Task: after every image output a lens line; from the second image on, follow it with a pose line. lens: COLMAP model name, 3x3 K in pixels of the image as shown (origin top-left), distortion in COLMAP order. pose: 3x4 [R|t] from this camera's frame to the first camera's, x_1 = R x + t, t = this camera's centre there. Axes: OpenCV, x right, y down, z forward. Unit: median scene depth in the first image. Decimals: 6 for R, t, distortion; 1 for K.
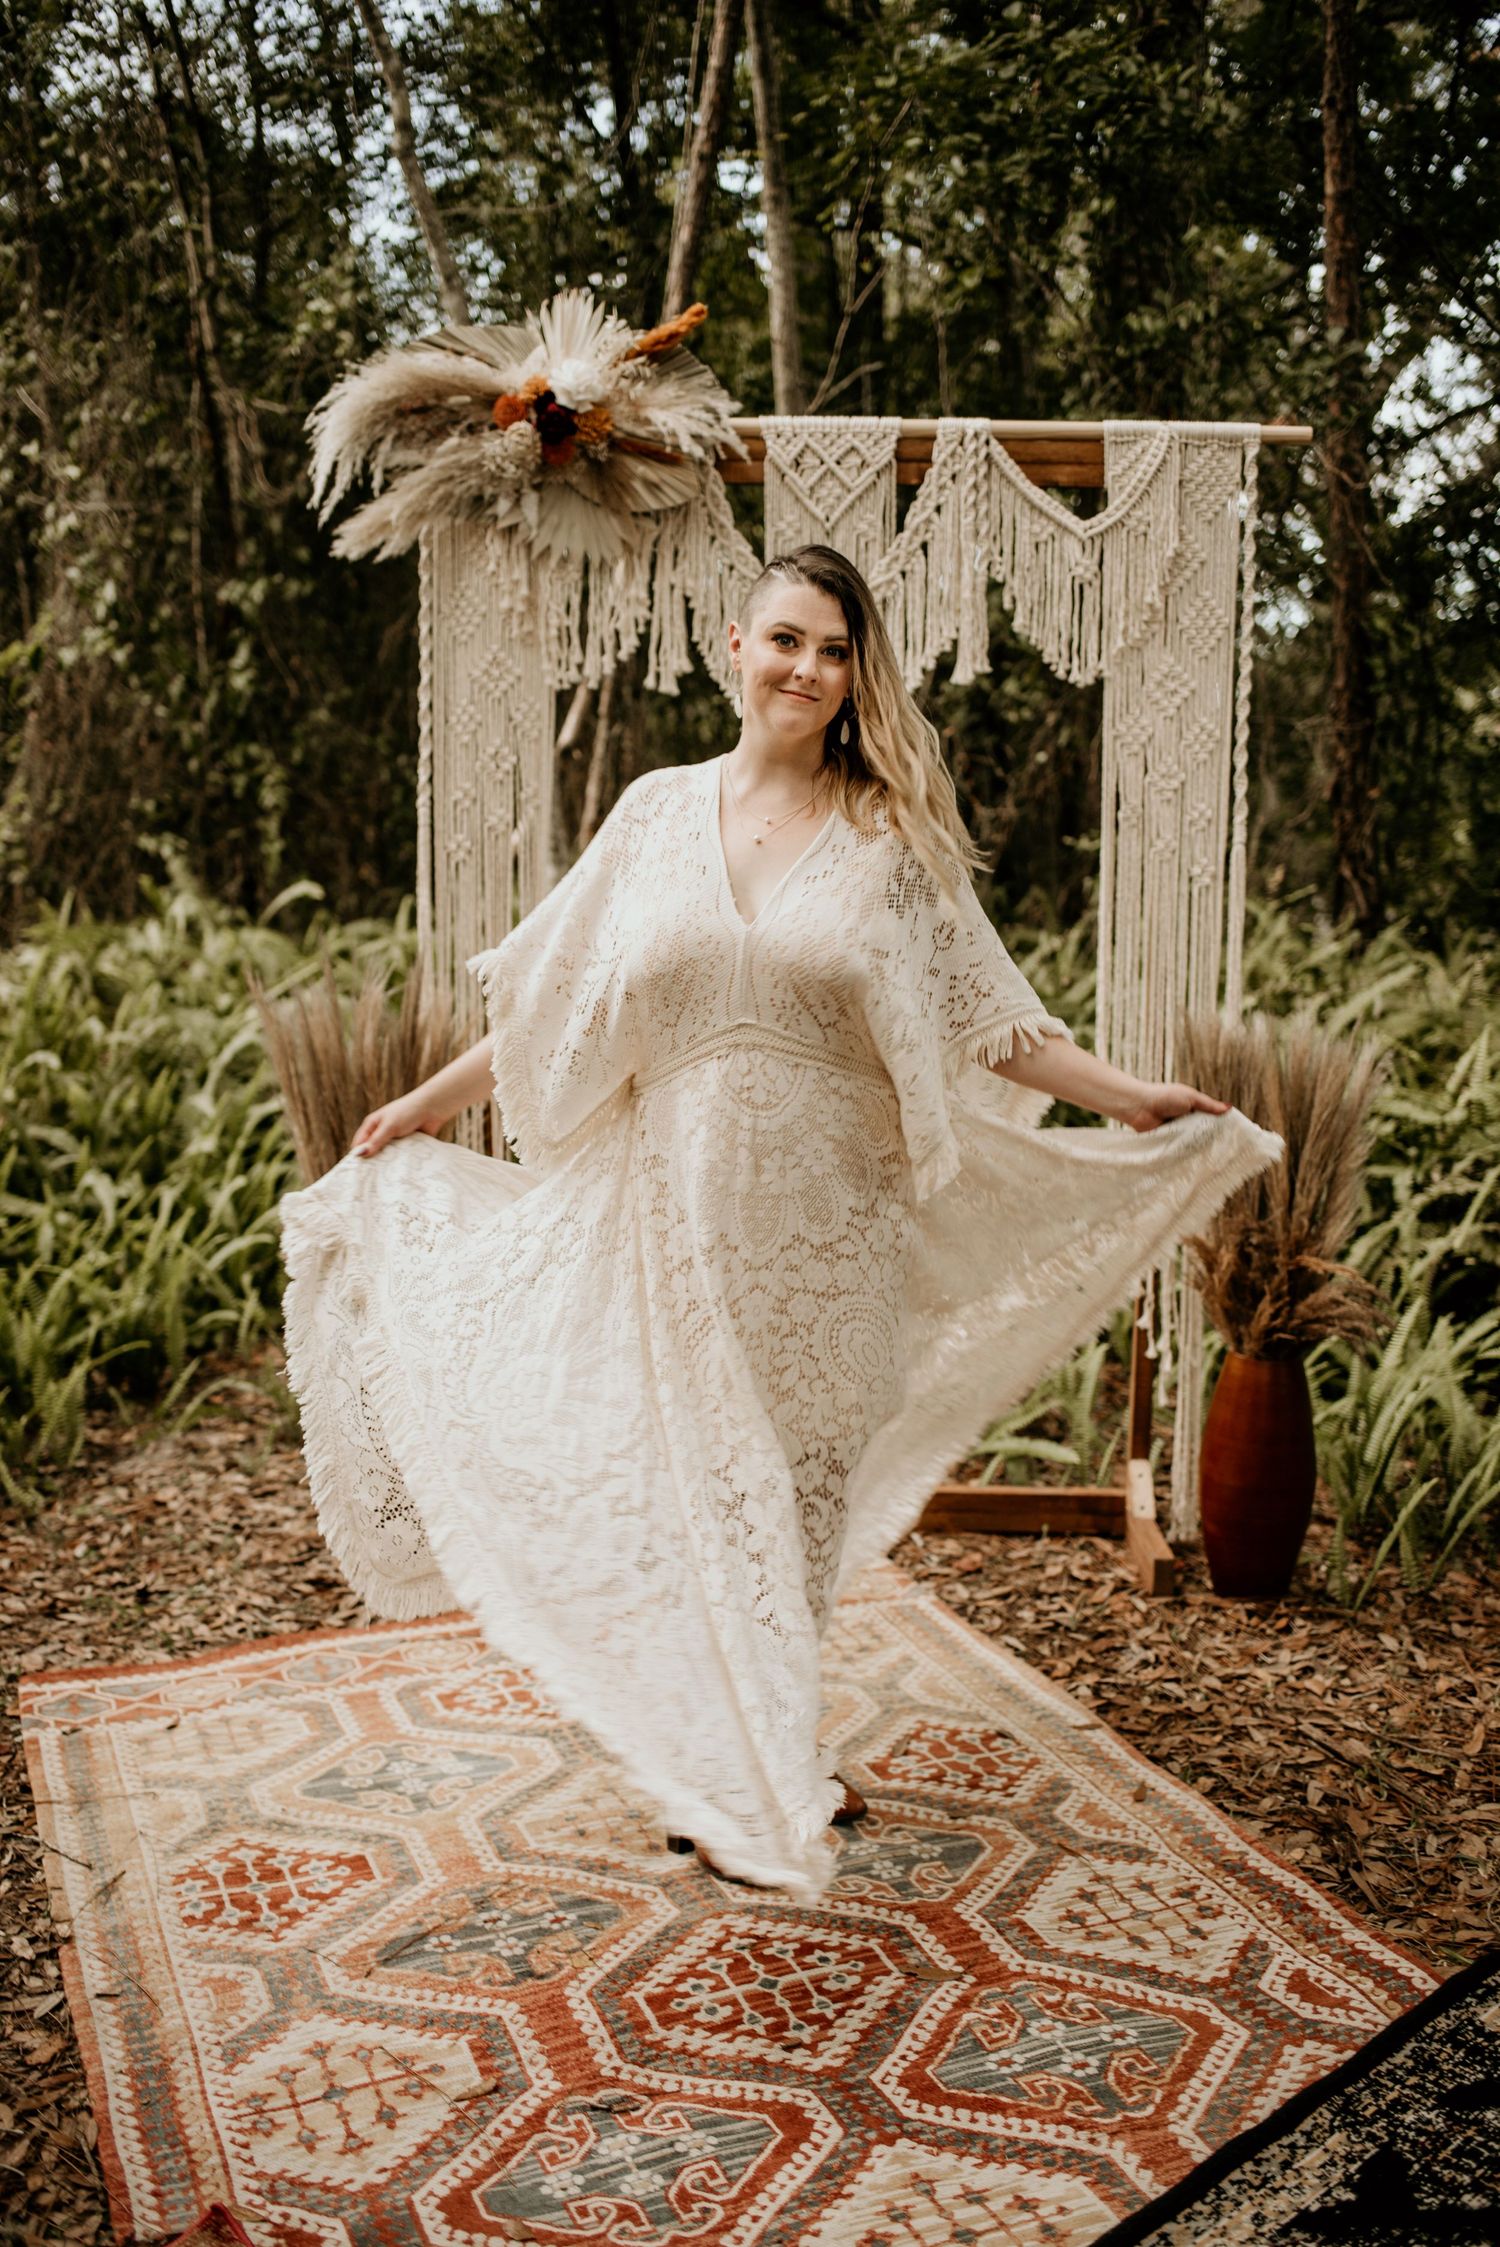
lens RADIAL K [[2251.1, 0, 750.0], [0, 2251.1, 1123.5], [0, 0, 1]] dist [0.001992, -0.010290]
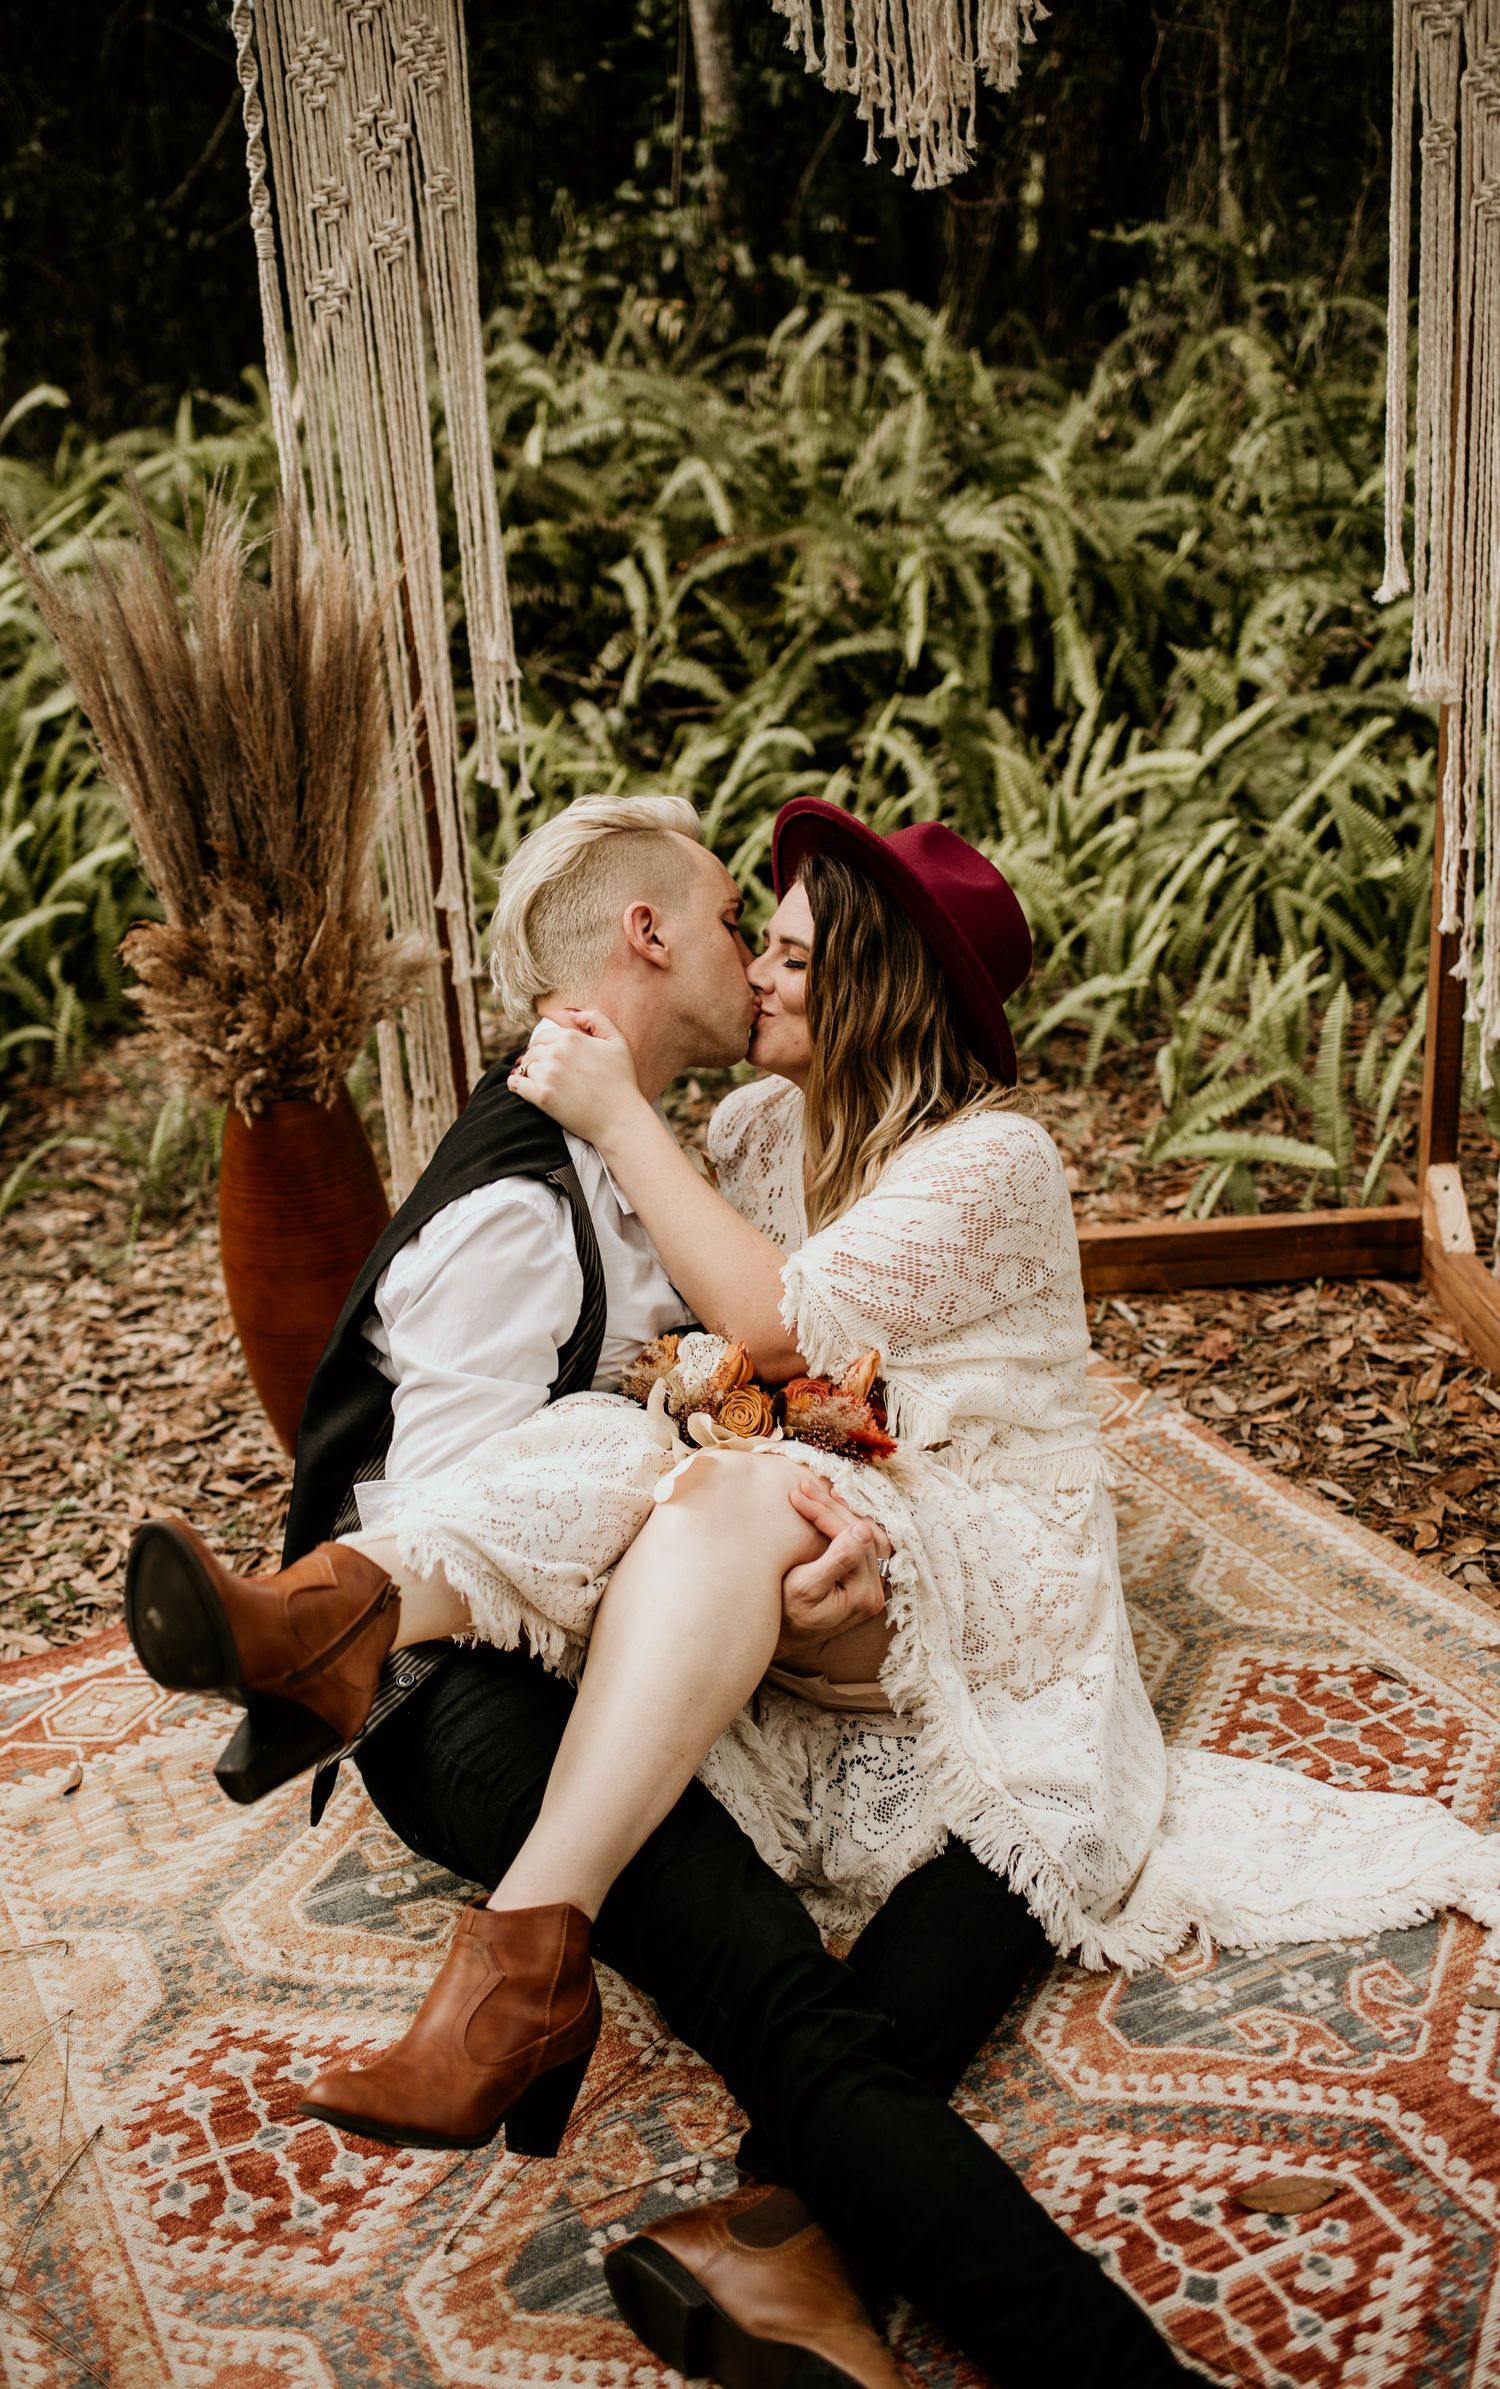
lens RADIAL K [[2508.1, 0, 750.0], [0, 2508.1, 1194.5], [0, 0, 1]] dist [-0.069125, 0.055385]
pose [[0.994202, -0.095599, 0.049226, -0.075682], [0.081931, 0.969973, 0.228995, -0.032181], [-0.069639, -0.223635, 0.972182, 0.304441]]
